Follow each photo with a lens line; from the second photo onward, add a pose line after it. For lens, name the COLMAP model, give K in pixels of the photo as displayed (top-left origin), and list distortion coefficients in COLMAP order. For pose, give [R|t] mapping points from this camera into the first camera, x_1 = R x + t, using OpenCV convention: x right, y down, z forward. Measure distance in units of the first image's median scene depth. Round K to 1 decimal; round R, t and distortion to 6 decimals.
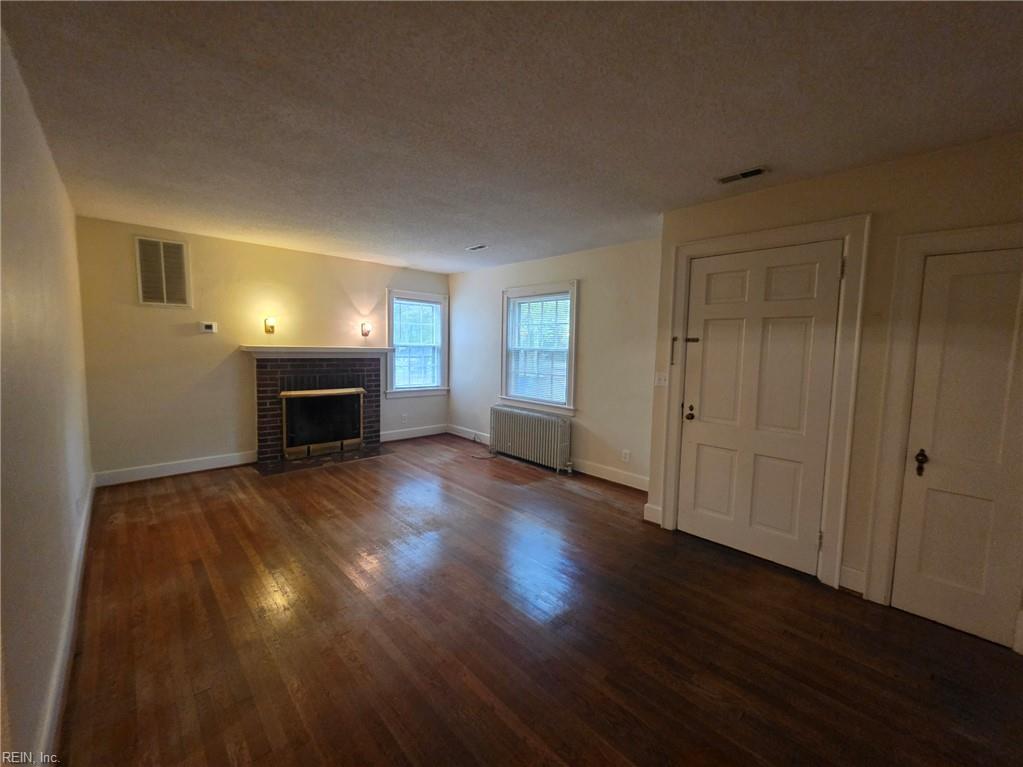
lens RADIAL K [[416.6, 0, 513.1], [0, 416.6, 378.4], [0, 0, 1]] dist [-0.000069, -0.000770]
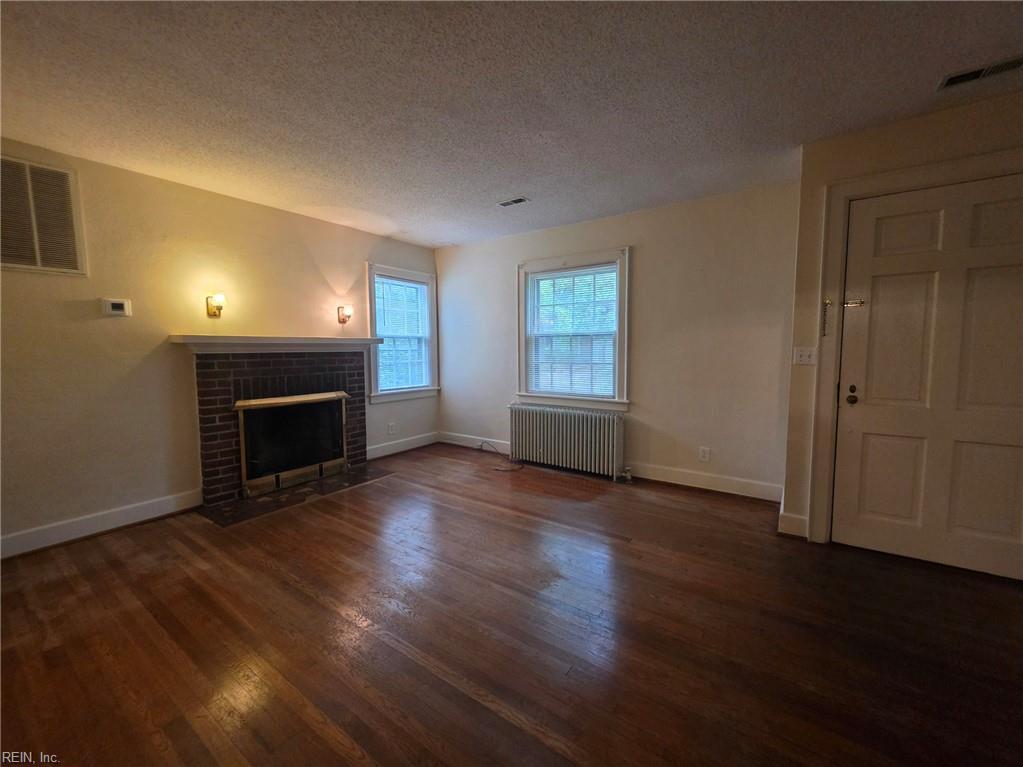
lens RADIAL K [[416.6, 0, 513.1], [0, 416.6, 378.4], [0, 0, 1]] dist [-0.000069, -0.000770]
pose [[0.979626, -0.044207, 0.195903, -0.235748], [0.044617, 0.999001, 0.002321, 0.012924], [-0.195810, 0.006467, 0.980621, 0.222233]]
